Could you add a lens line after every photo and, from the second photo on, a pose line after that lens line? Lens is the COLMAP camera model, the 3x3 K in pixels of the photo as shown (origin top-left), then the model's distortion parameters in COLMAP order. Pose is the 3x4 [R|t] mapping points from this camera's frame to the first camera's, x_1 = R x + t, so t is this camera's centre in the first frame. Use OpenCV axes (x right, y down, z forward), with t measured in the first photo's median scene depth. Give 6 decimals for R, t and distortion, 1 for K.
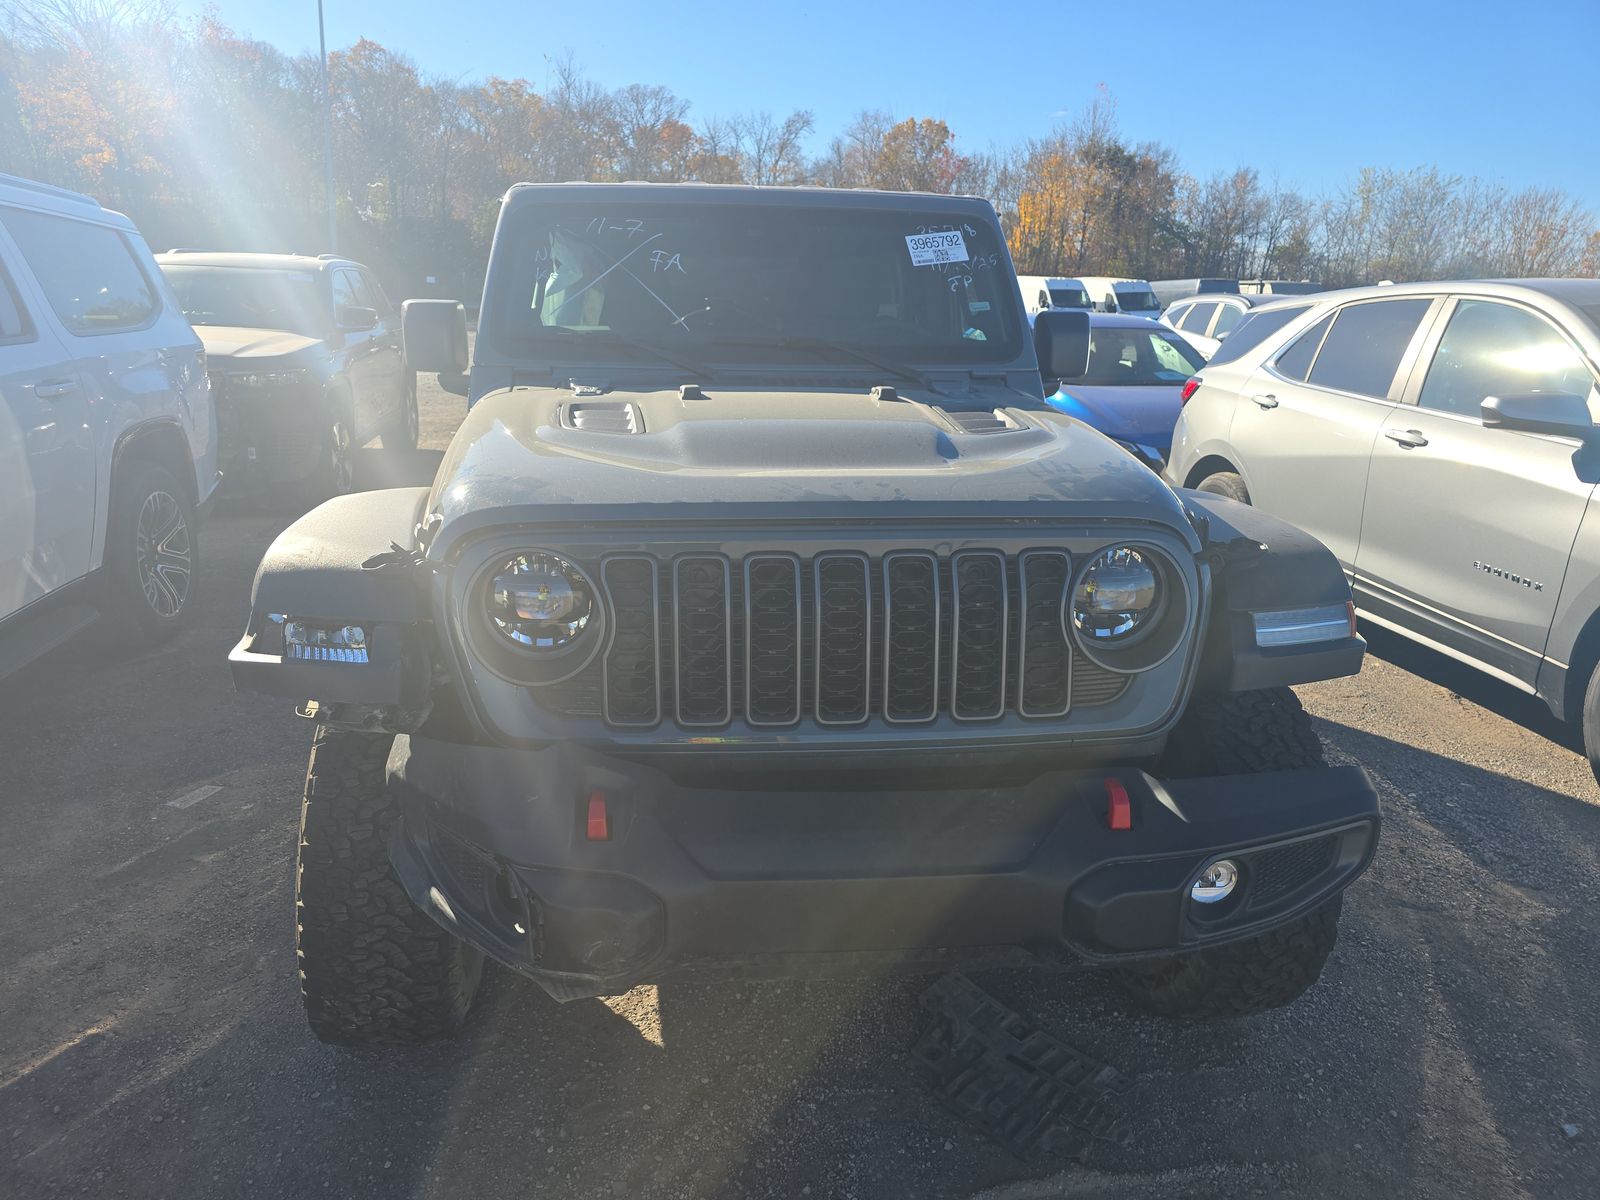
lens RADIAL K [[1165.7, 0, 800.0], [0, 1165.7, 600.0], [0, 0, 1]] dist [0.008829, 0.003257]
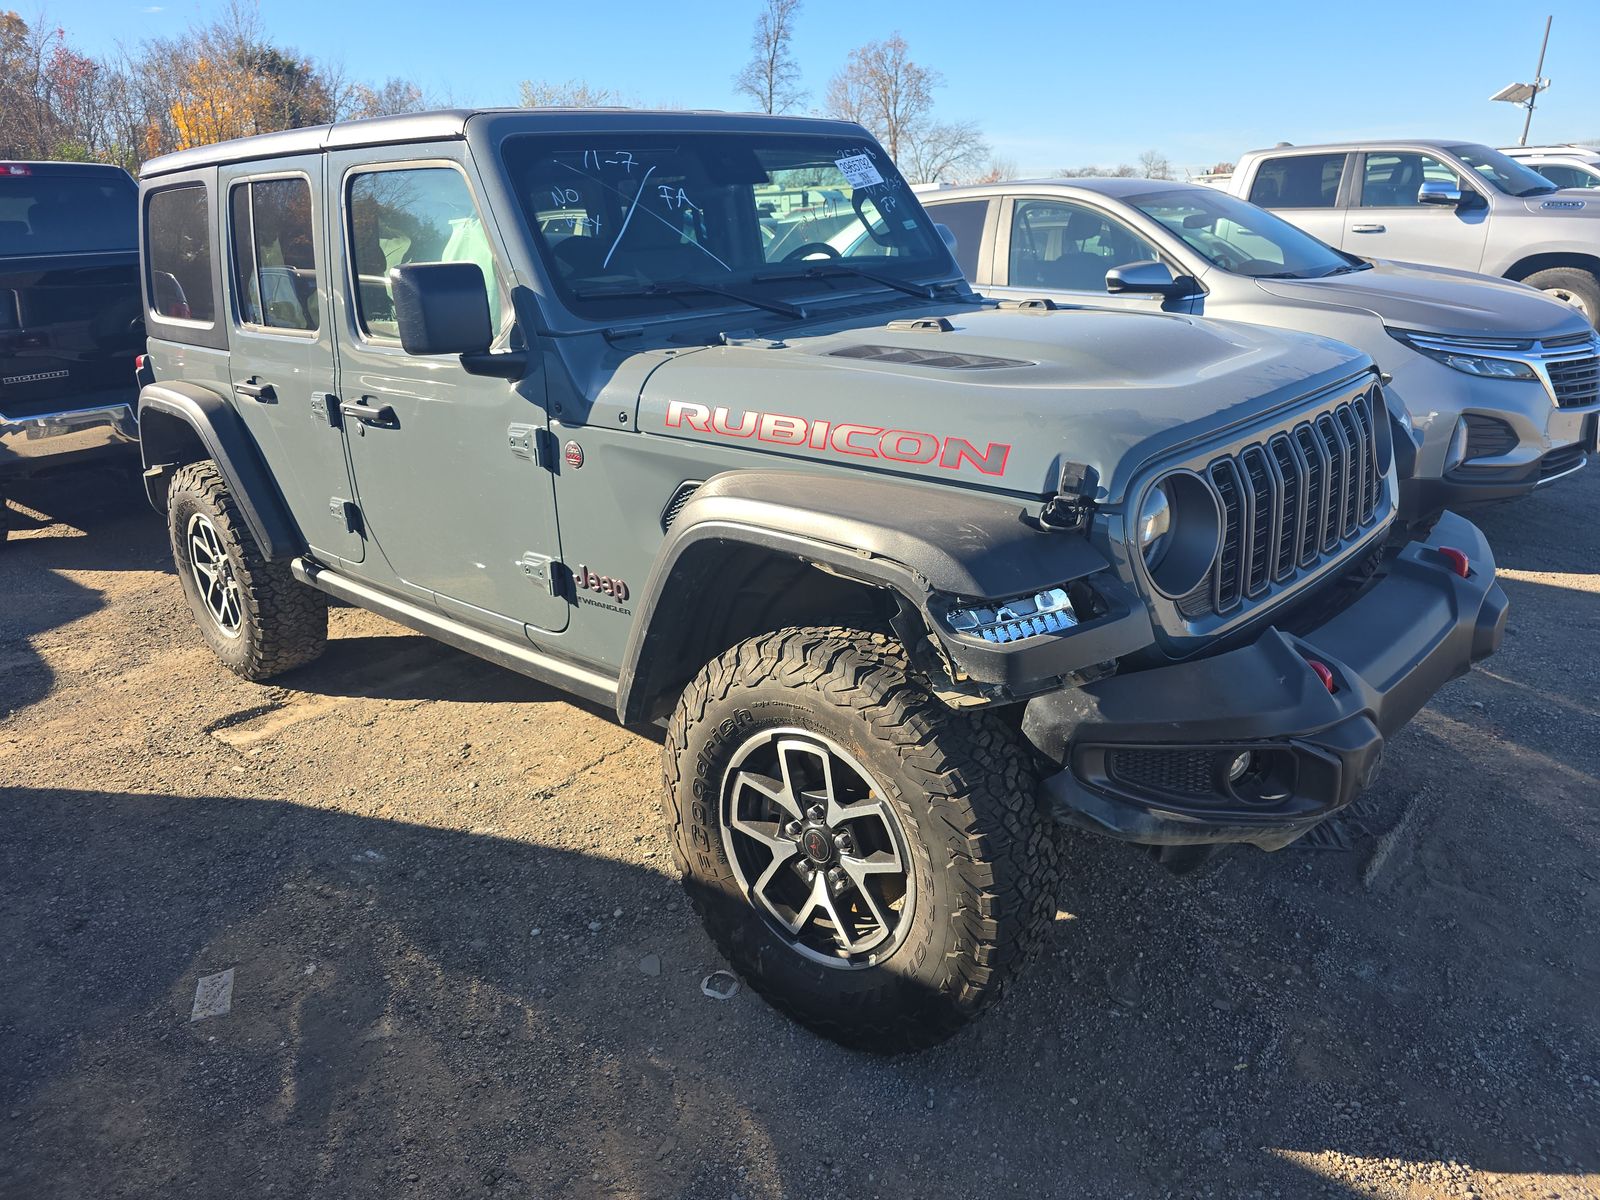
lens RADIAL K [[1192.5, 0, 800.0], [0, 1192.5, 600.0], [0, 0, 1]] dist [-0.002972, -0.005562]
pose [[0.716801, -0.264116, 0.645321, -0.664436], [0.223447, 0.963686, 0.146218, -0.087947], [-0.660506, 0.039386, 0.749787, 0.216362]]
